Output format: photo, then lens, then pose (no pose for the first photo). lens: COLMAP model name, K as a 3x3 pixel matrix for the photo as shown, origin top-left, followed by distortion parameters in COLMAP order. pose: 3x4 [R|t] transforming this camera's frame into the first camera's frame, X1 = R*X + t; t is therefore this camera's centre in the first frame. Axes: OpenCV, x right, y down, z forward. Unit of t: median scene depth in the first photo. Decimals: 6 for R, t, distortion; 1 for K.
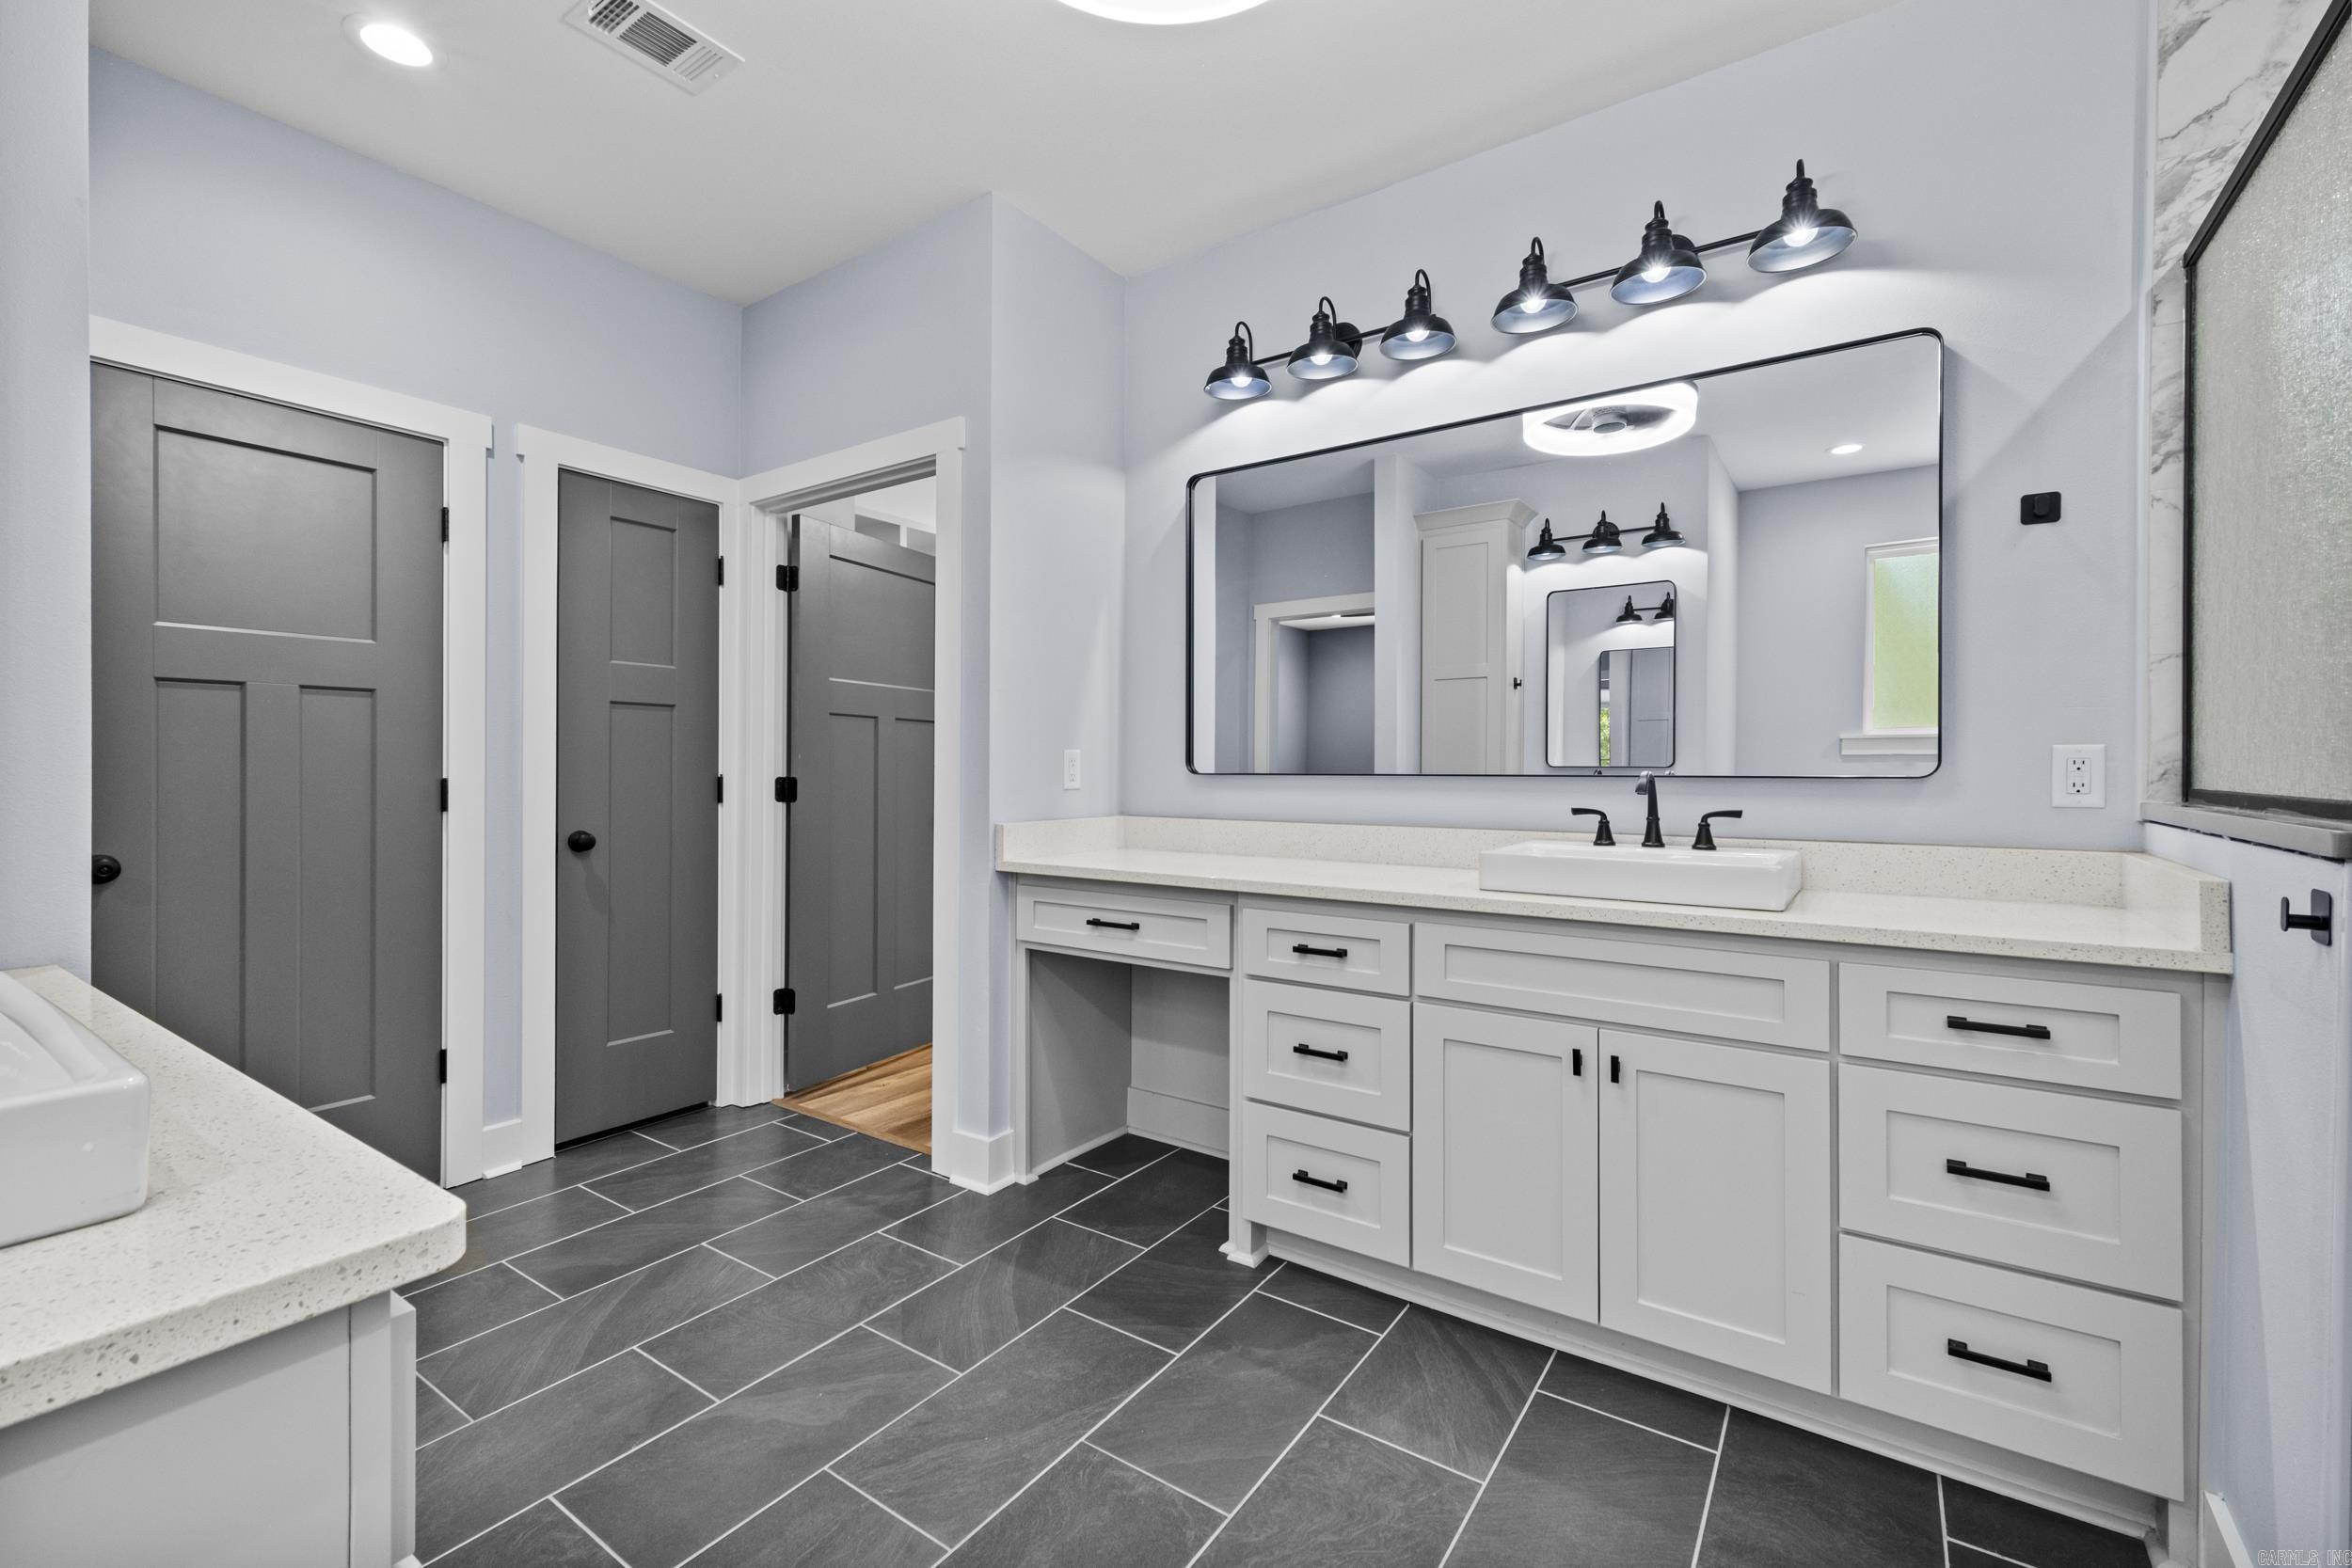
lens RADIAL K [[1015.6, 0, 1160.1], [0, 1015.6, 769.5], [0, 0, 1]] dist [0.006970, 0.001421]
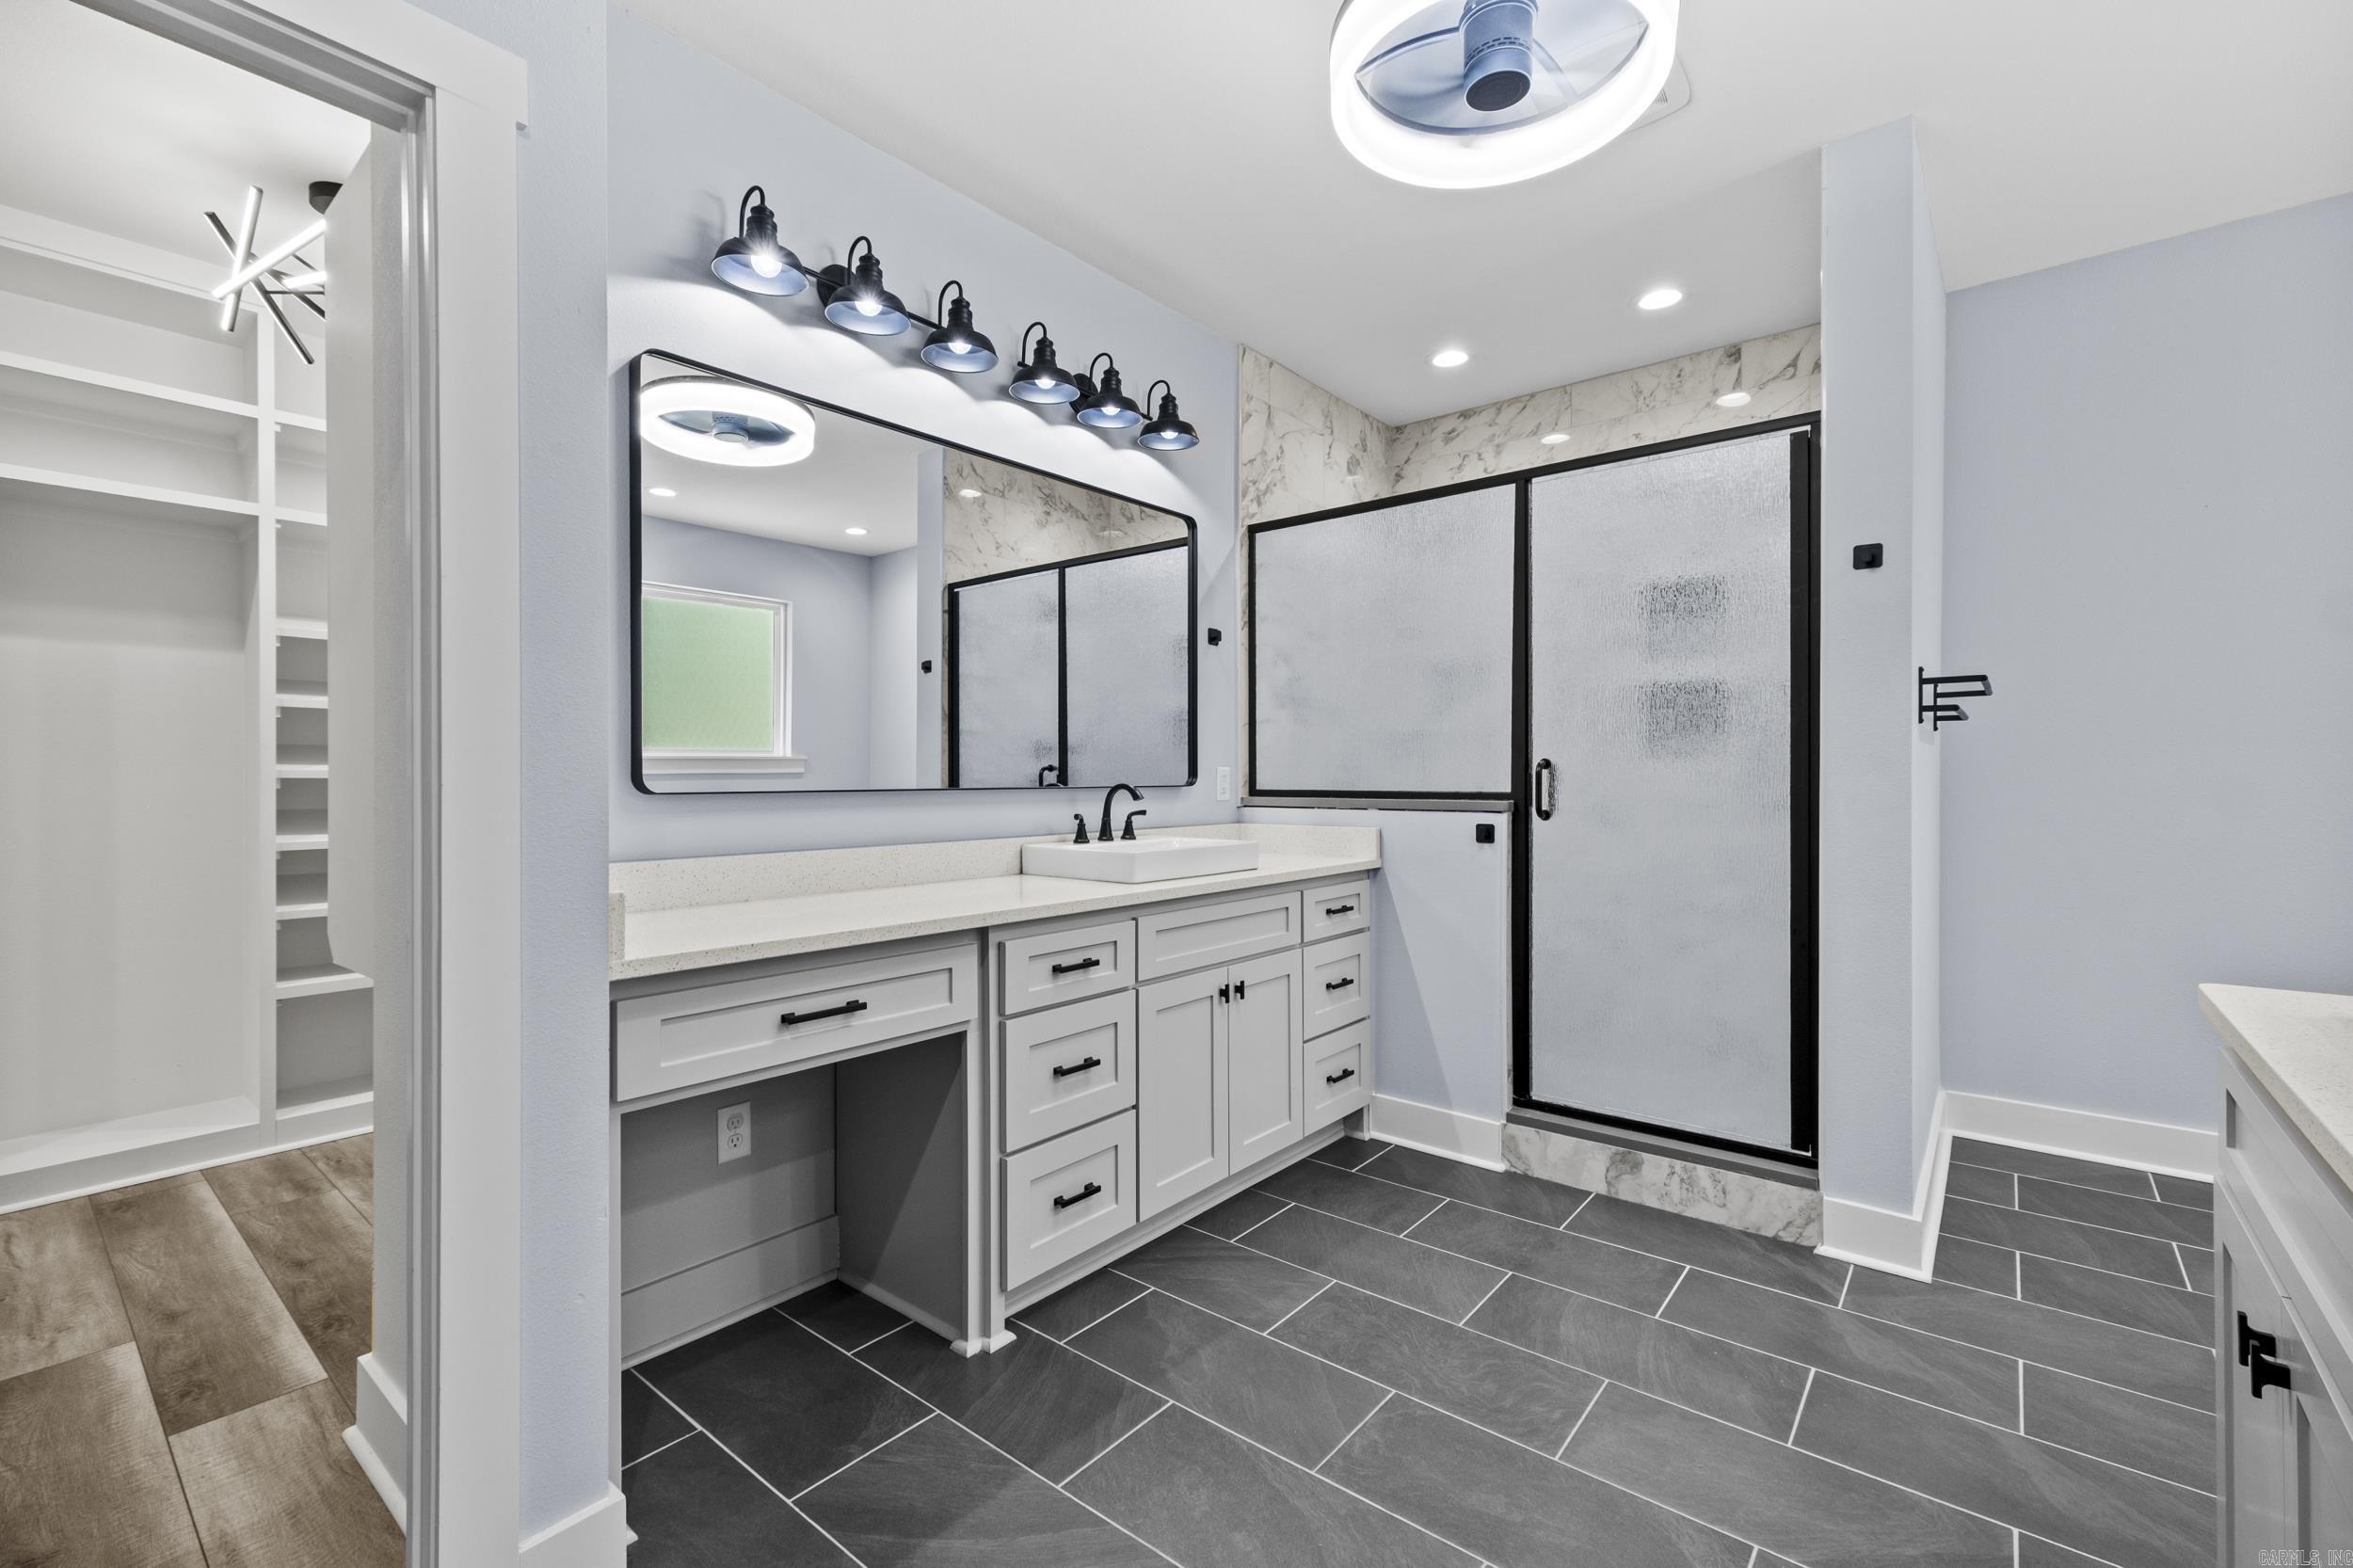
lens RADIAL K [[1016.2, 0, 1162.0], [0, 1016.2, 781.2], [0, 0, 1]] dist [0.006970, 0.001421]
pose [[0.074927, -0.005788, 0.997172, -0.857395], [0.005144, 0.999972, 0.005418, -0.007997], [-0.997176, 0.004723, 0.074955, 0.865277]]
